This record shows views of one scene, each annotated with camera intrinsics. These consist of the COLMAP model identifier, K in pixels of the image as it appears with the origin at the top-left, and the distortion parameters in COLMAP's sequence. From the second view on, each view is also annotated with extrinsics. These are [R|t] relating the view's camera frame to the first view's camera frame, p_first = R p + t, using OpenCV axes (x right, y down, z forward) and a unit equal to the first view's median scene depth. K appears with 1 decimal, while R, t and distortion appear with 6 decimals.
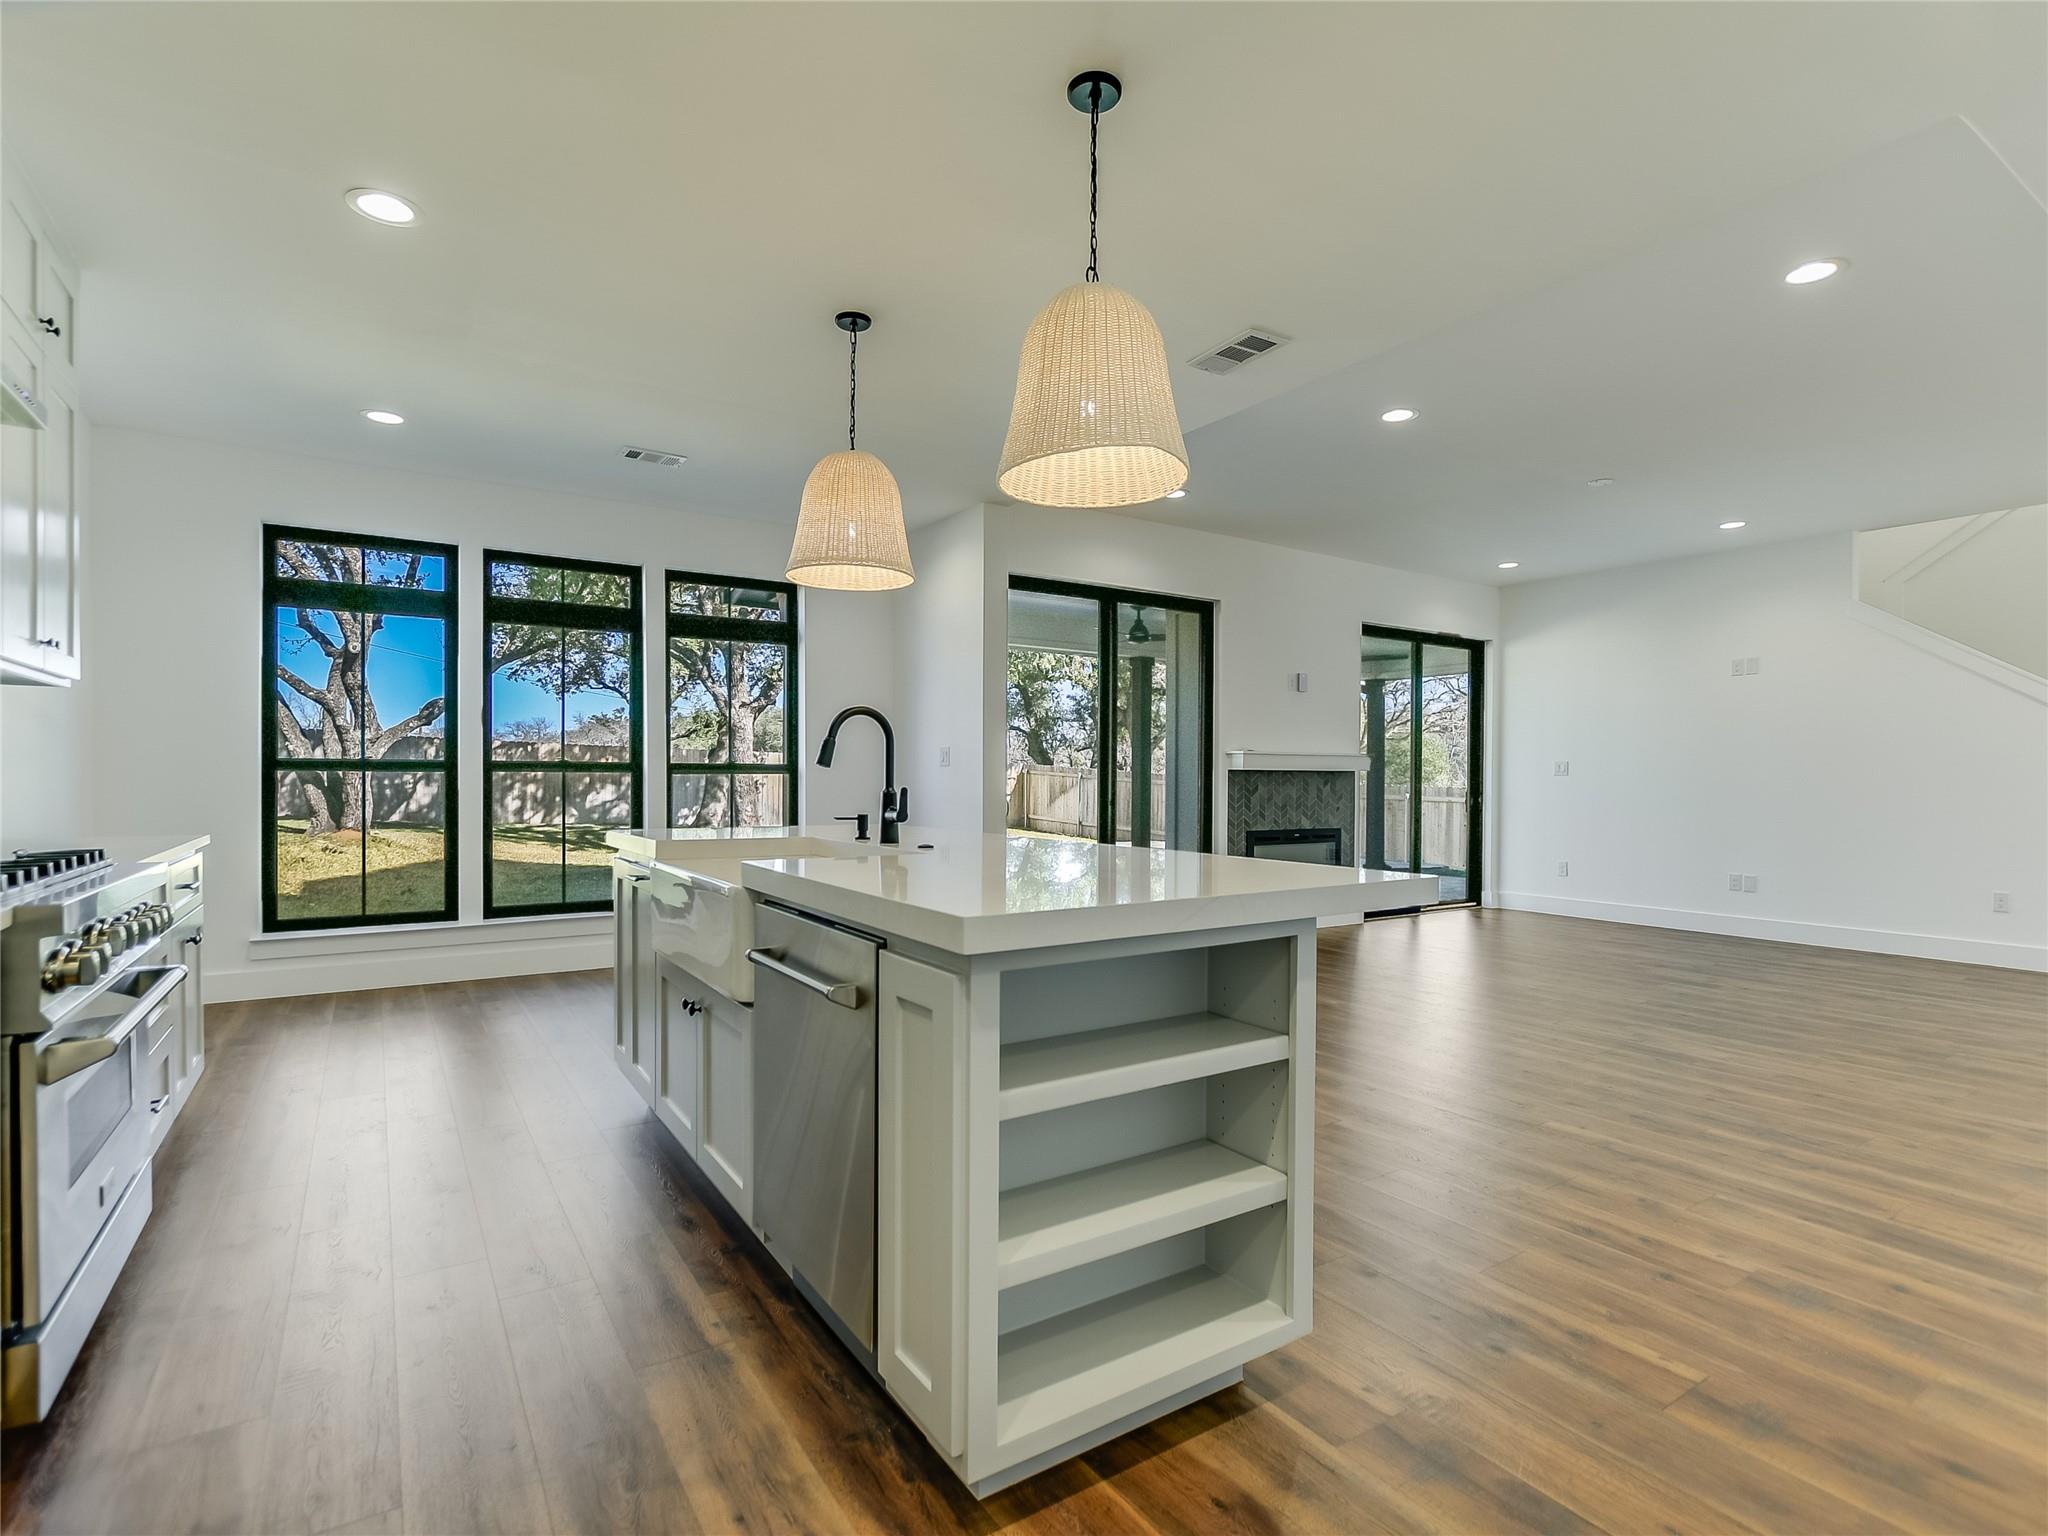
lens RADIAL K [[1001.3, 0, 1025.3], [0, 1001.3, 787.6], [0, 0, 1]] dist [-0.009136, -0.000285]
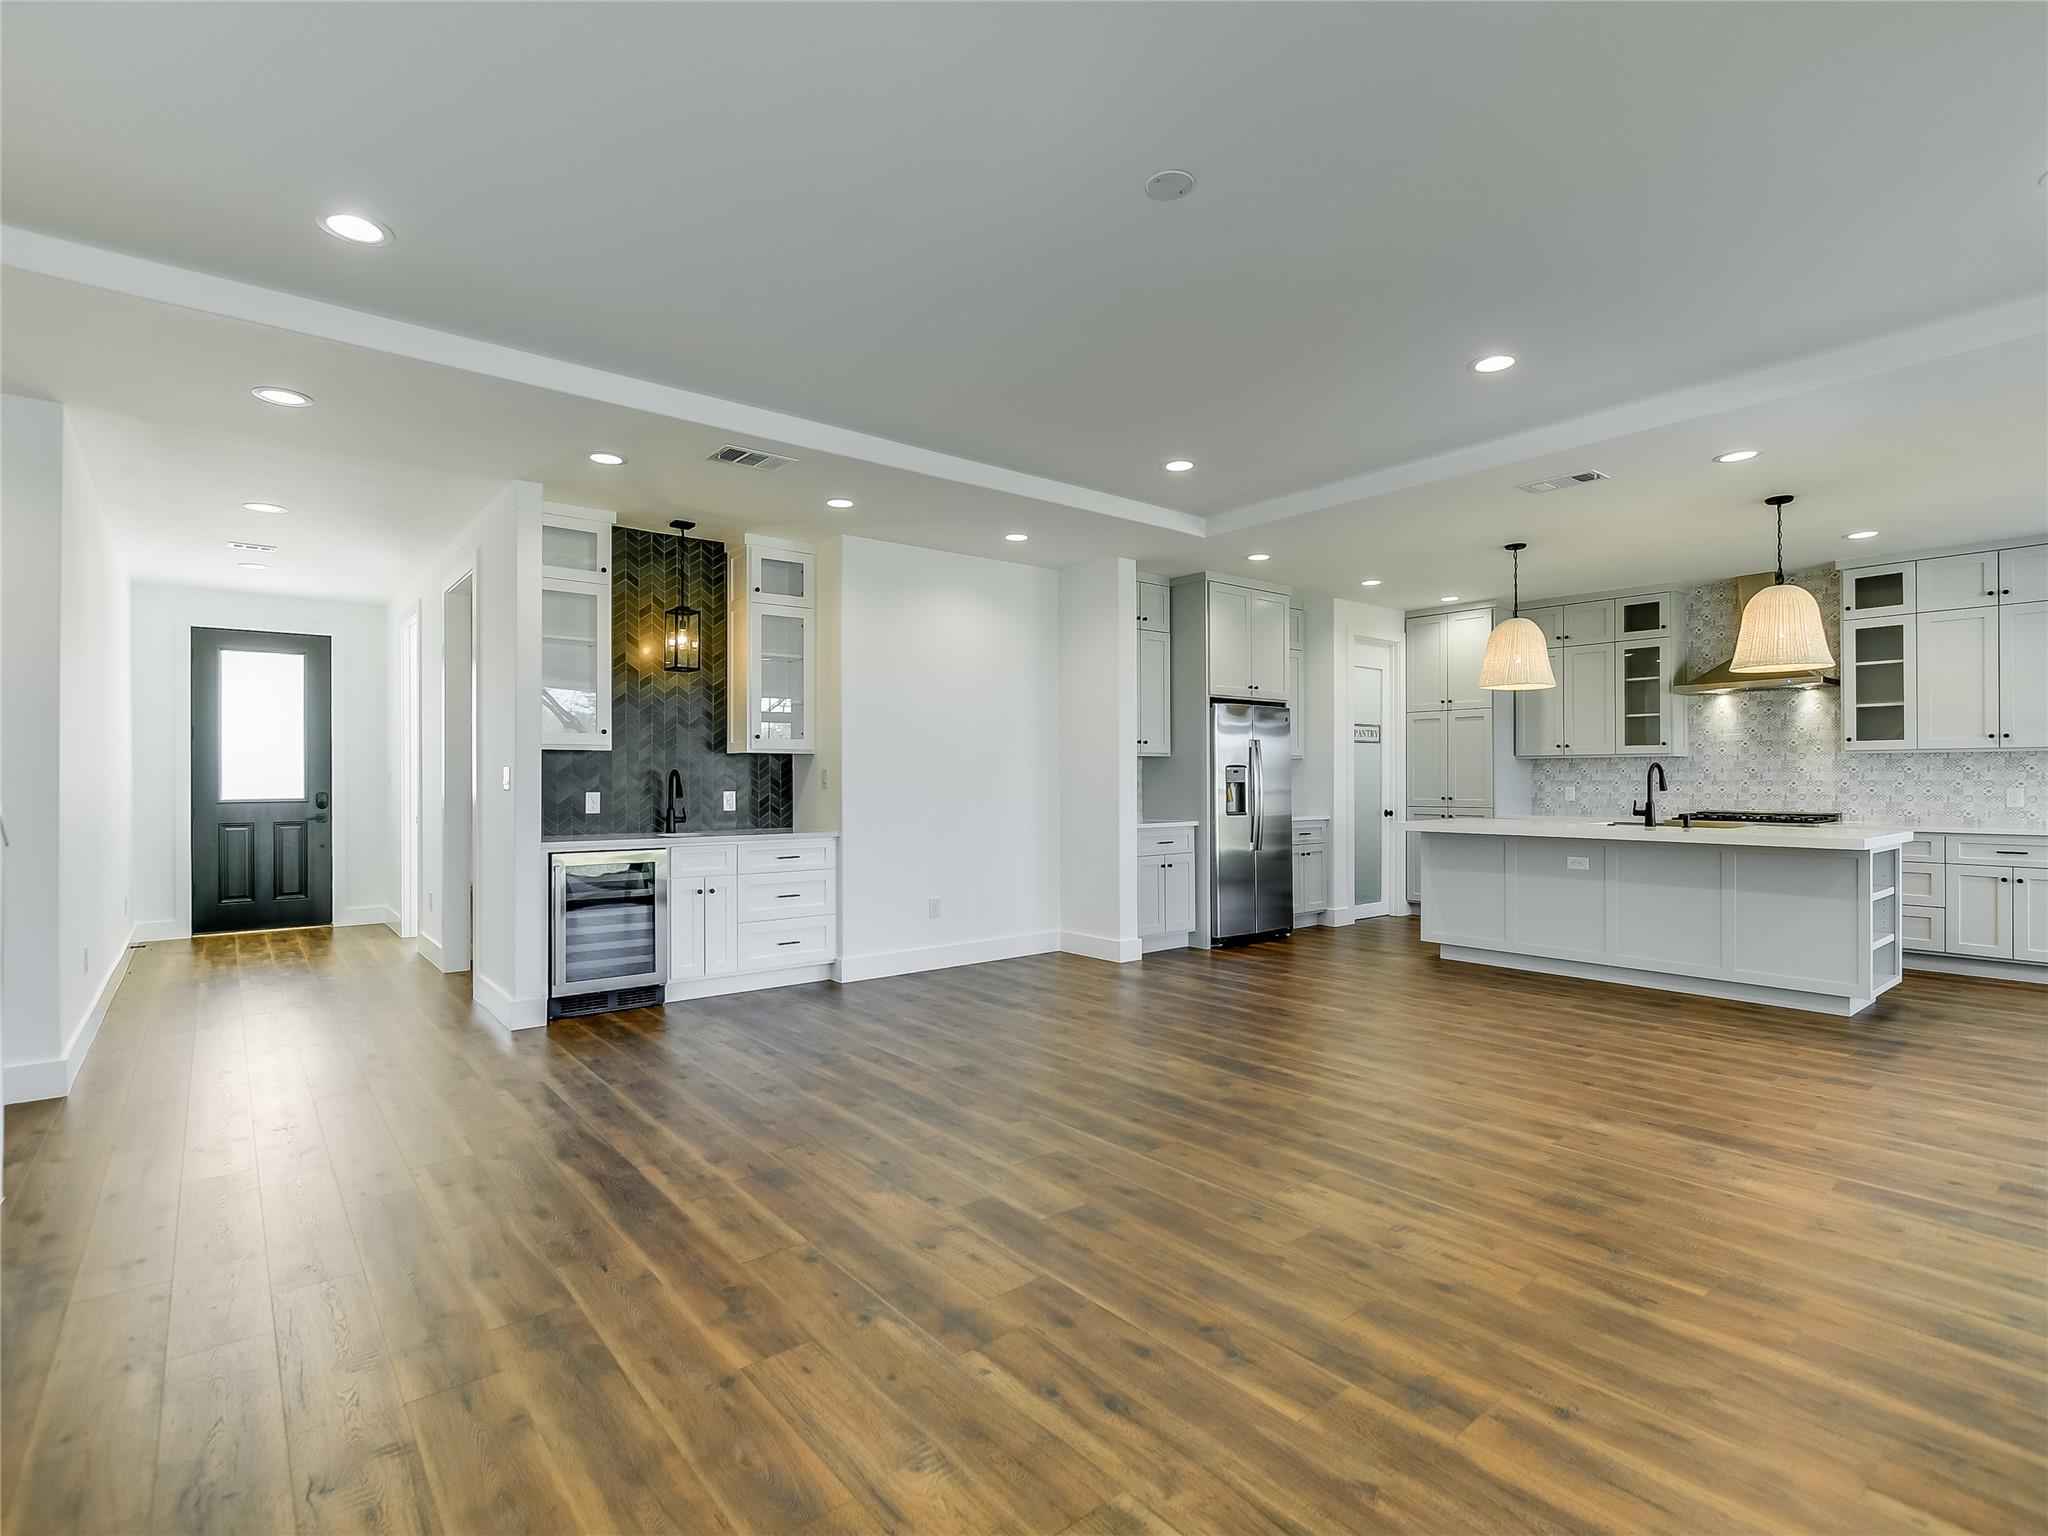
lens RADIAL K [[997.6, 0, 1024.0], [0, 997.6, 768.0], [0, 0, 1]] dist [-0.001962, -0.000408]
pose [[-0.994462, -0.005312, -0.104959, 0.531998], [-0.005218, 0.999986, -0.001169, -0.022858], [0.104963, -0.000614, -0.994476, 1.121705]]
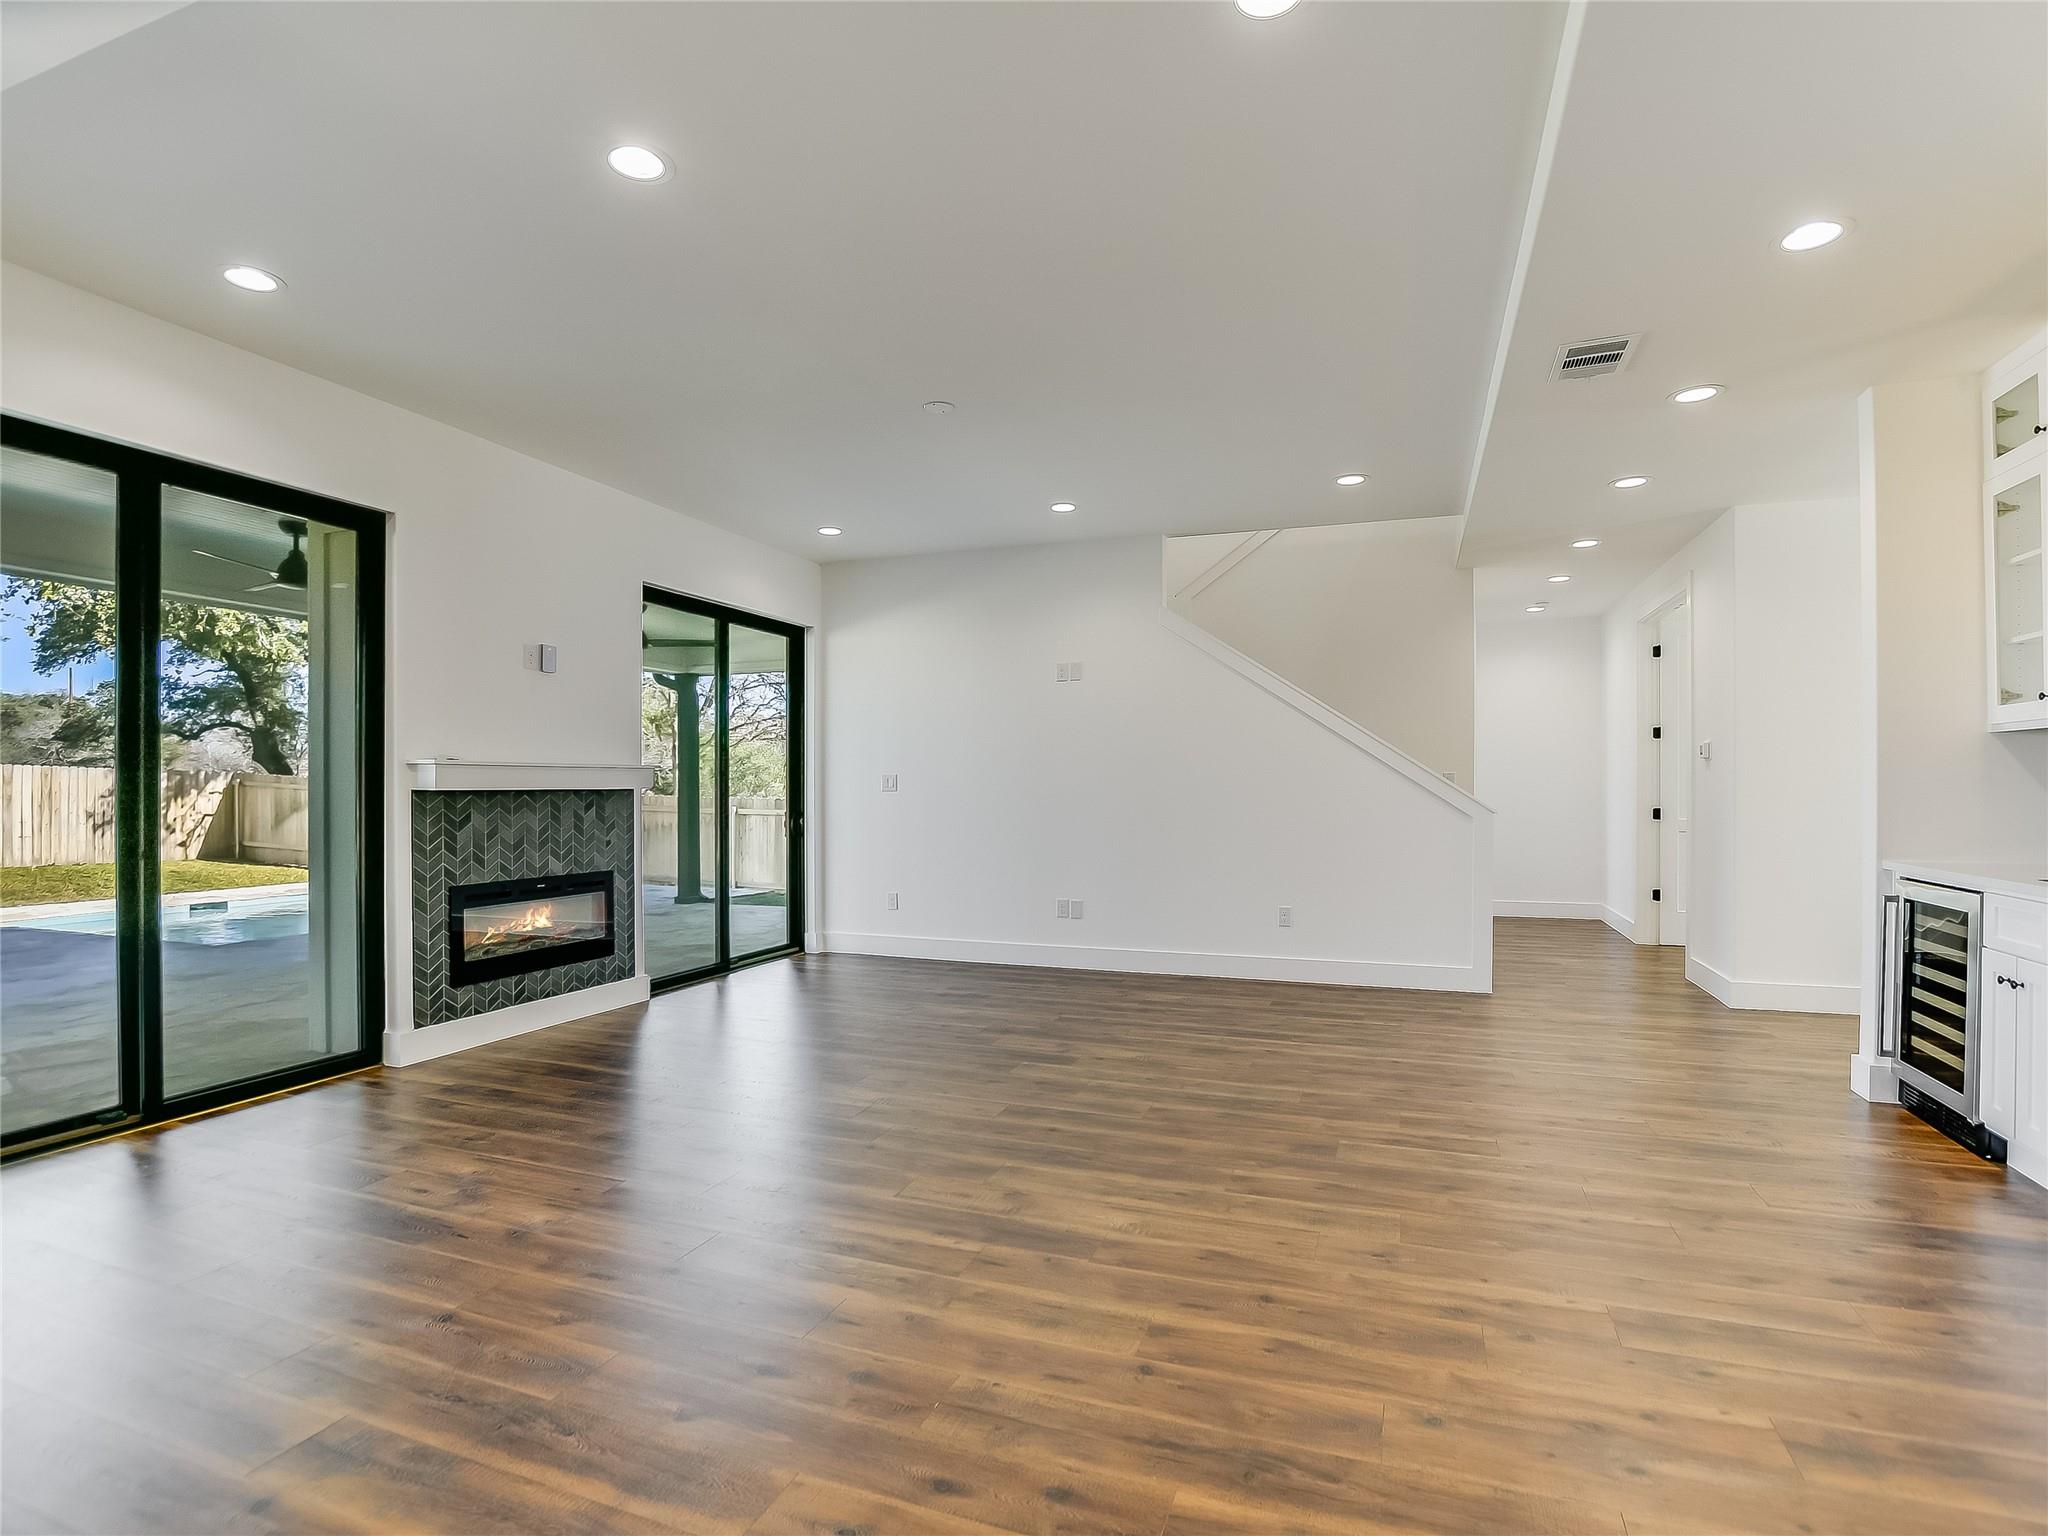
lens RADIAL K [[1015.9, 0, 1024.8], [0, 1015.9, 786.0], [0, 0, 1]] dist [-0.028115, 0.000311]
pose [[0.807346, -0.006302, 0.590045, 0.135830], [0.011788, 0.999916, -0.005451, -0.011946], [-0.589960, 0.011356, 0.807352, 0.266974]]
